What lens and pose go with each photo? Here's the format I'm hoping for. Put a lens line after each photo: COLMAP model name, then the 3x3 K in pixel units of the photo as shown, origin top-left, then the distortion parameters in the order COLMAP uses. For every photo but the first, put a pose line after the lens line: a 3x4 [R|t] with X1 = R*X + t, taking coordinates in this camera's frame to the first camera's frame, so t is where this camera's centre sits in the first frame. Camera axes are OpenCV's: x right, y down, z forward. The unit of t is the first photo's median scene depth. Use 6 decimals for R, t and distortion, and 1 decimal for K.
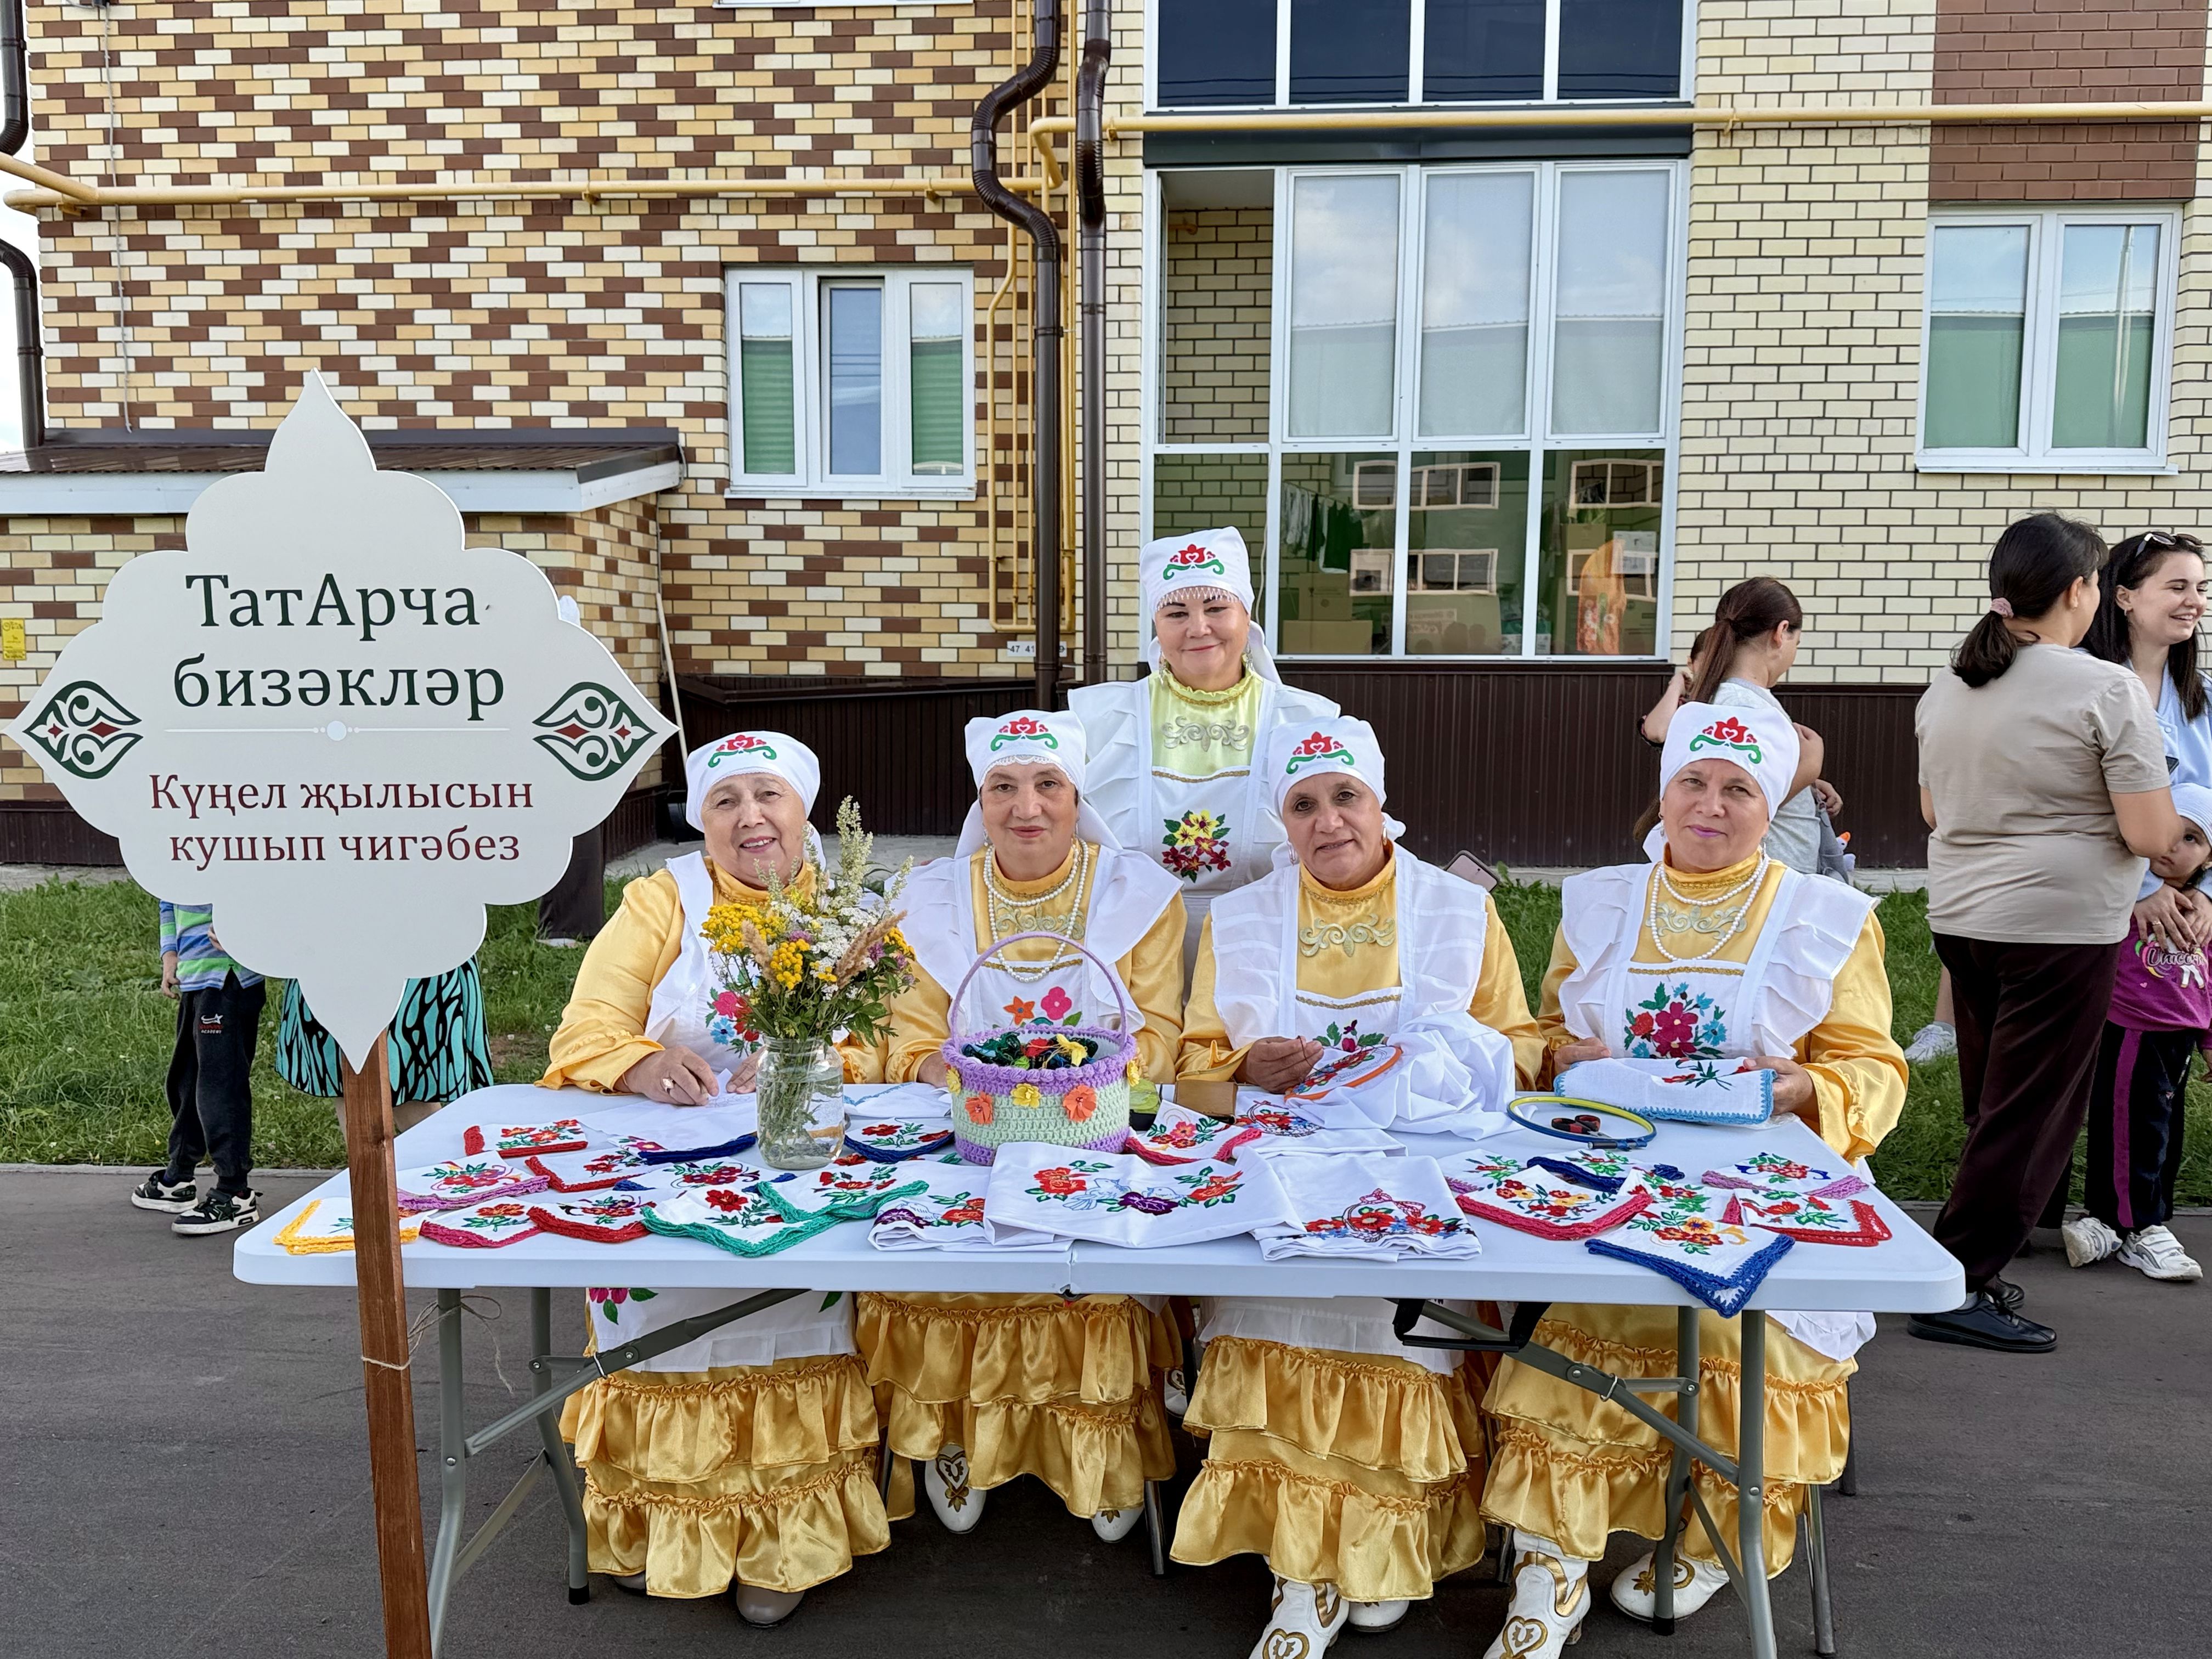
lens RADIAL K [[1784.5, 0, 1109.5], [0, 1784.5, 841.7], [0, 0, 1]] dist [-0.002497, -0.008045]
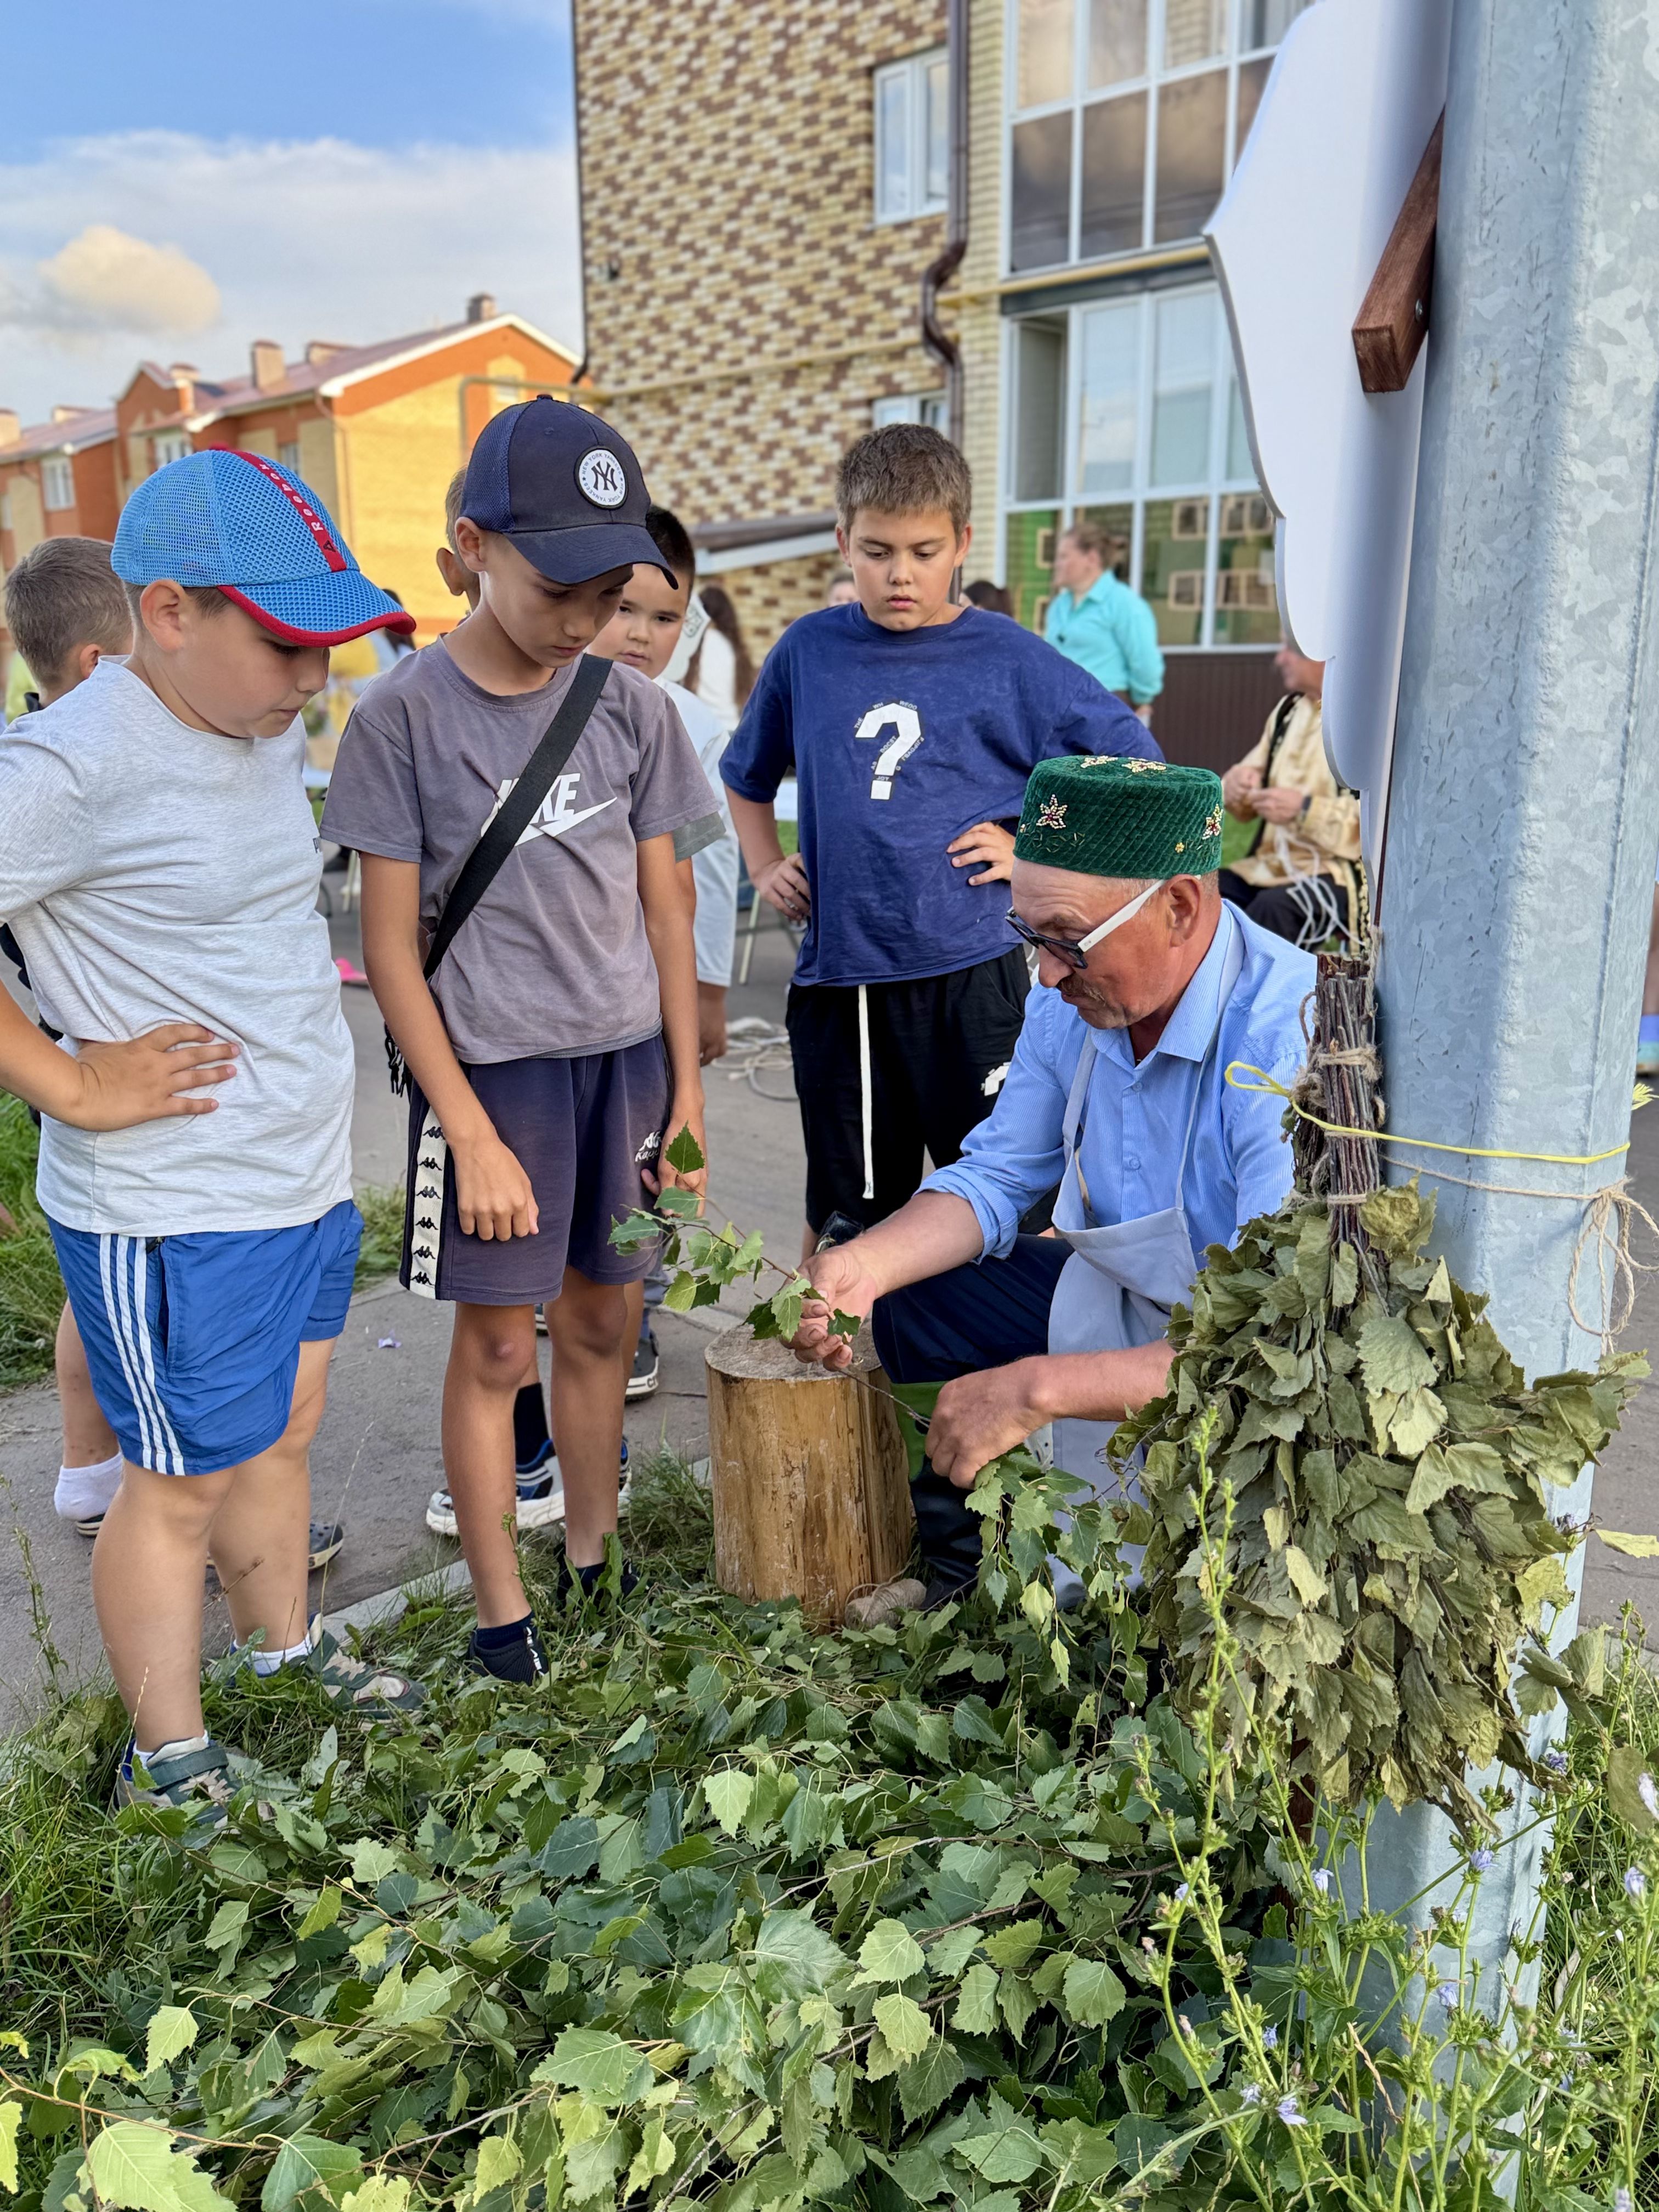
lens RADIAL K [[1759.6, 0, 826.8], [0, 1759.6, 1106.4], [0, 0, 1]] dist [-0.042518, -0.004035]
pose [[0.765563, 0.144916, -0.626827, 0.786314], [-0.066423, 0.986898, 0.147036, 0.058781], [0.639922, -0.070930, 0.765159, -0.218395]]
